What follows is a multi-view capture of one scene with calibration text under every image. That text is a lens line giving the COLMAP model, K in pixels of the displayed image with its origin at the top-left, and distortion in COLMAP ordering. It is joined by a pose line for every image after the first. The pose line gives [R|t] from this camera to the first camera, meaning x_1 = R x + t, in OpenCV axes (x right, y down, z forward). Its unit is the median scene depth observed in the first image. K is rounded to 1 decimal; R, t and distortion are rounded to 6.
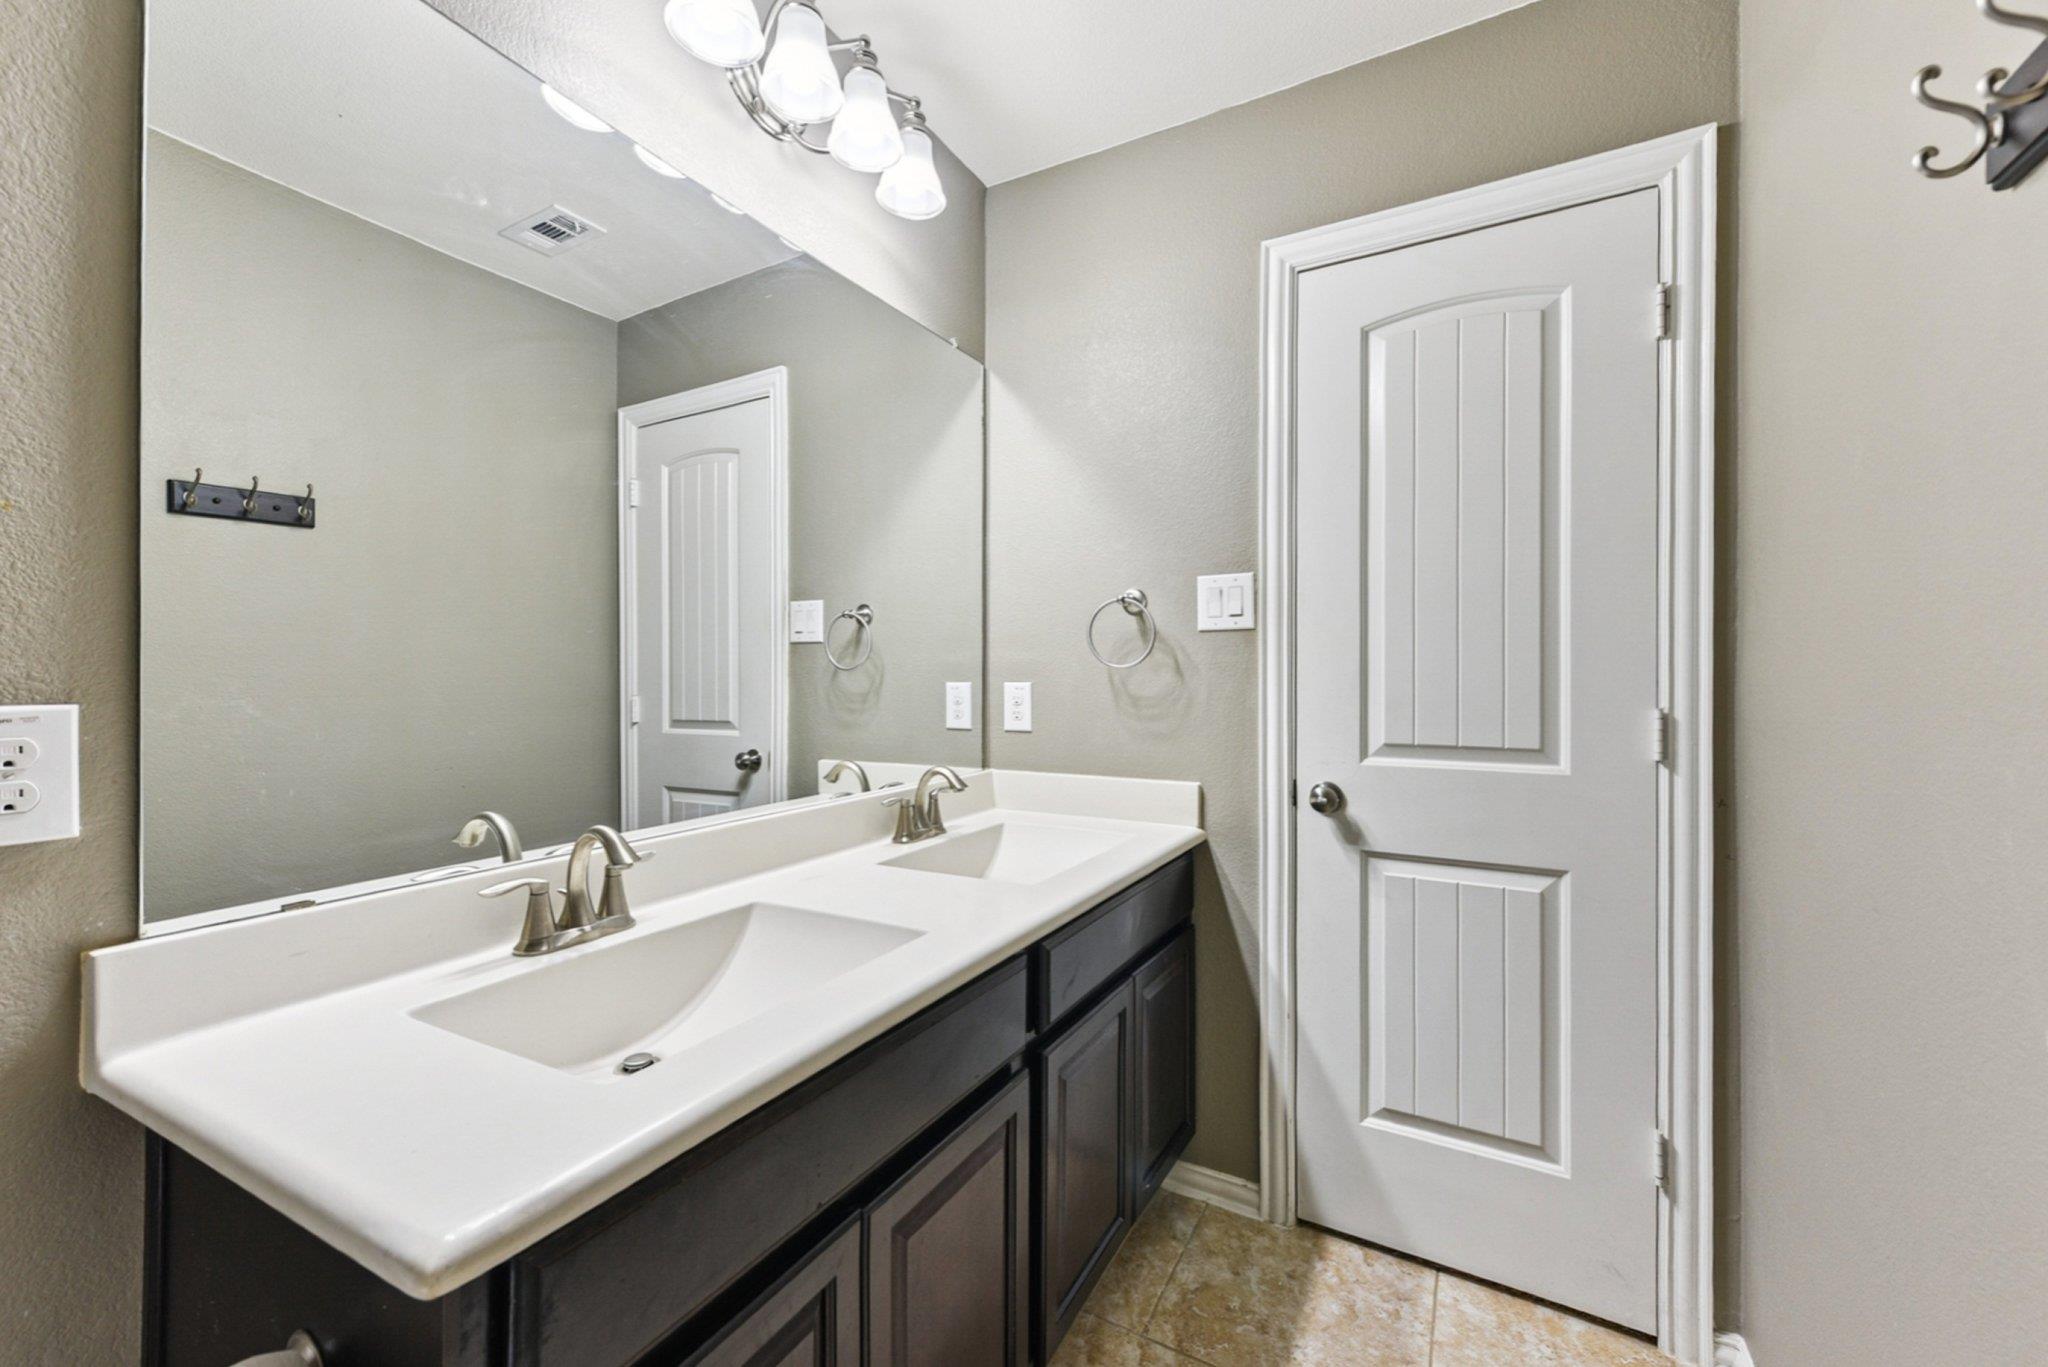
lens RADIAL K [[808.4, 0, 1020.9], [0, 808.4, 697.6], [0, 0, 1]] dist [0.029932, 0.000180]
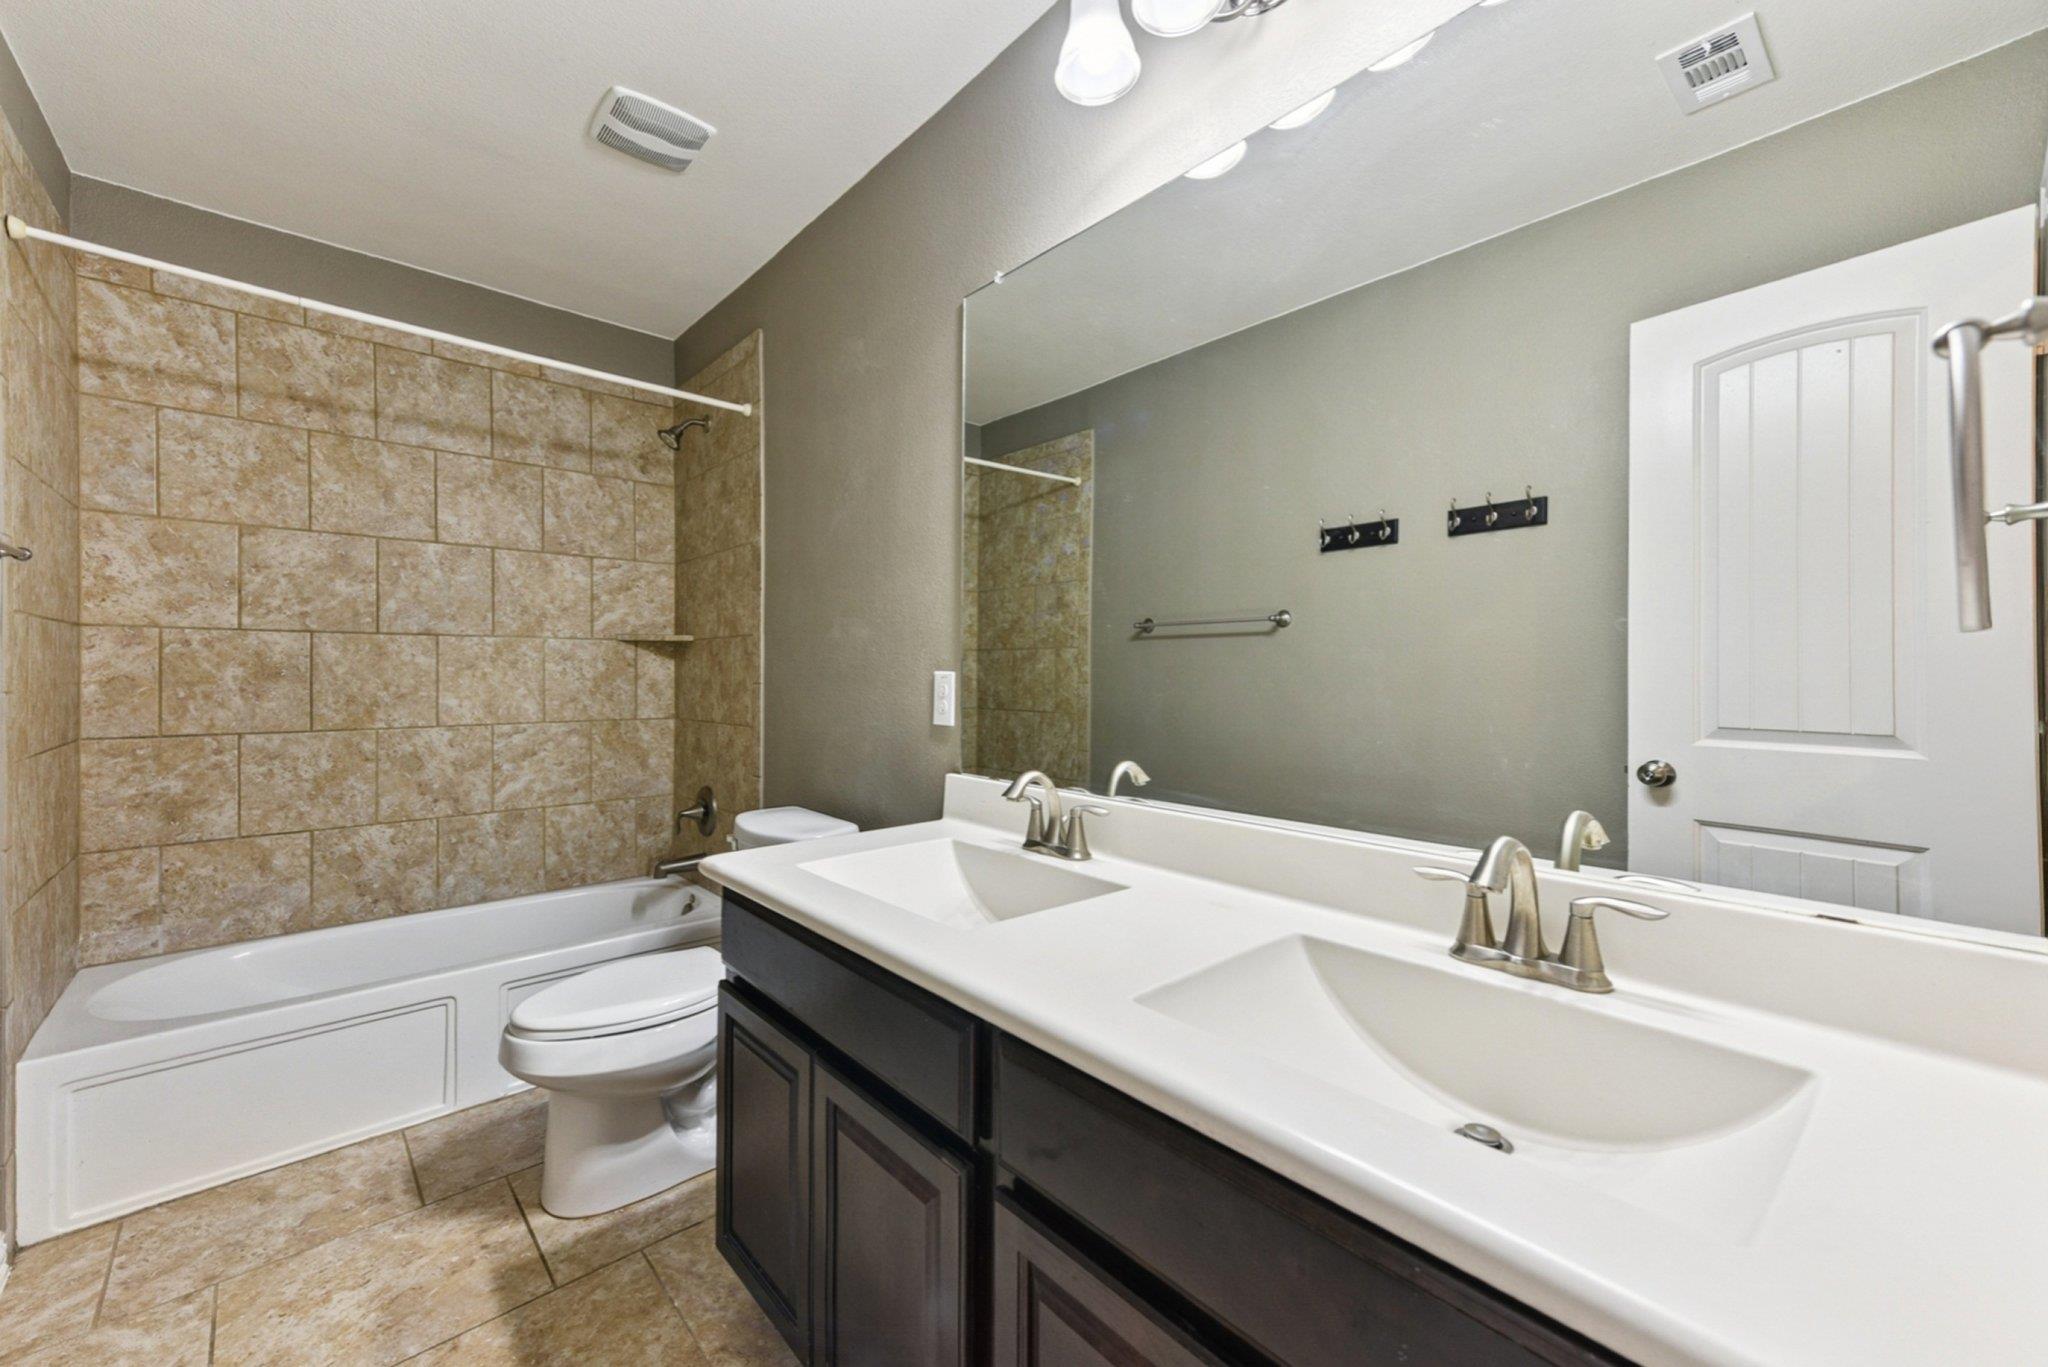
lens RADIAL K [[836.4, 0, 1024.0], [0, 836.4, 683.5], [0, 0, 1]] dist [0.031630, 0.000098]
pose [[-0.351746, 0.021792, -0.935842, 0.552827], [-0.015490, 0.999457, 0.029095, -0.023950], [0.935967, 0.024731, -0.351218, 0.996376]]
